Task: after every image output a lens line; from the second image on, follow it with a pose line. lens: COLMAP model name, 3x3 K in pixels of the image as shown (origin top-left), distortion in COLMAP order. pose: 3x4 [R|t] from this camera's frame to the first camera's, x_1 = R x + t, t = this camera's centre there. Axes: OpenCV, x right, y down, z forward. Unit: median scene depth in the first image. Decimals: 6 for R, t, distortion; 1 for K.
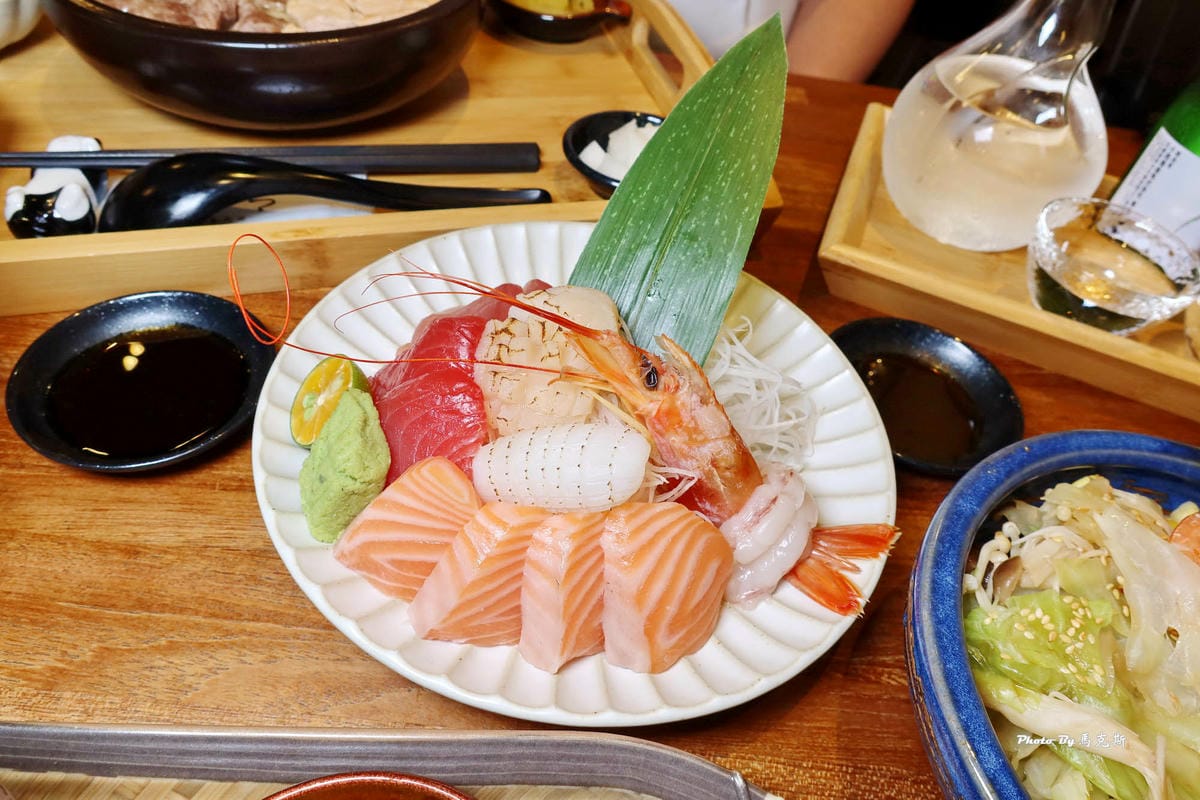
lens RADIAL K [[804.0, 0, 599.8], [0, 804.0, 400.0], [0, 0, 1]] dist [-0.011965, -0.006953]
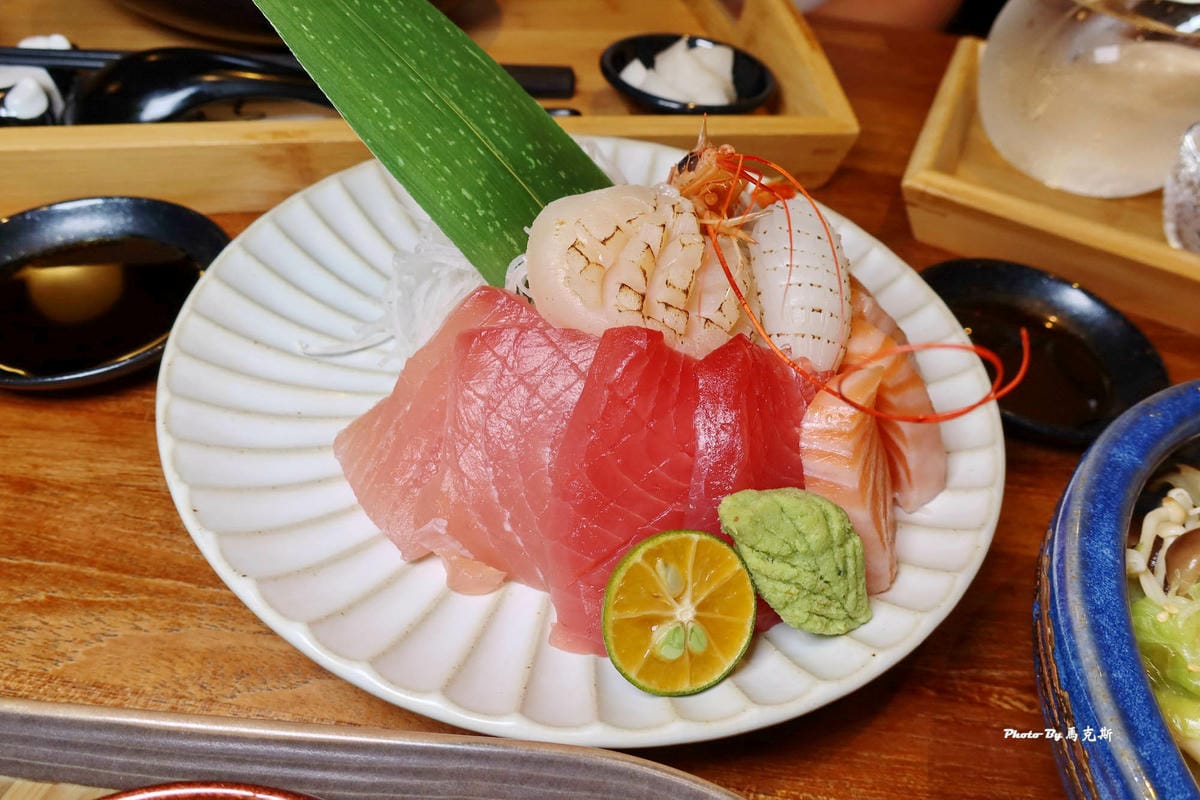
lens RADIAL K [[804.0, 0, 601.1], [0, 804.0, 399.4], [0, 0, 1]] dist [-0.011965, -0.006953]
pose [[0.997069, 0.030131, -0.070323, 0.041863], [-0.032373, 0.998996, -0.030973, 0.110395], [0.069319, 0.033159, 0.997043, 0.244179]]
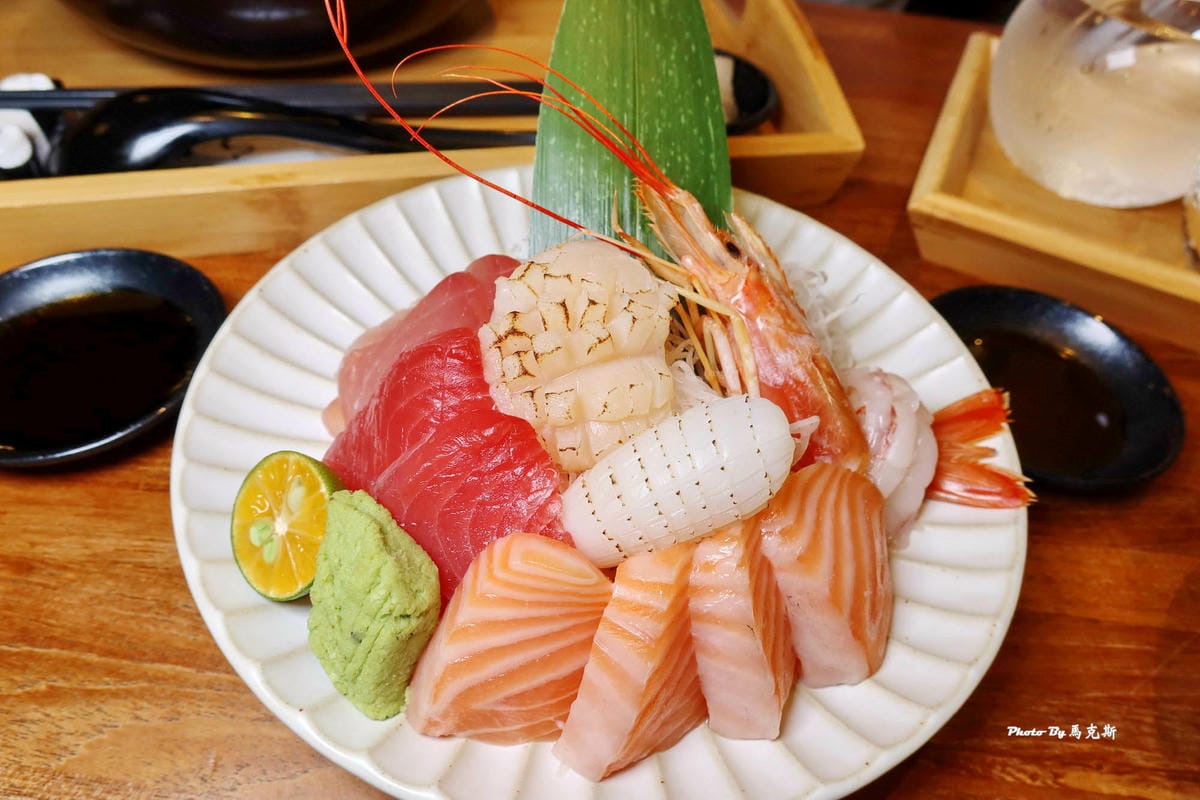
lens RADIAL K [[804.0, 0, 600.4], [0, 804.0, 403.4], [0, 0, 1]] dist [-0.011965, -0.006953]
pose [[0.996141, 0.013951, -0.086654, 0.057223], [-0.012380, 0.999750, 0.018640, 0.004317], [0.086892, -0.017495, 0.996064, 0.260811]]
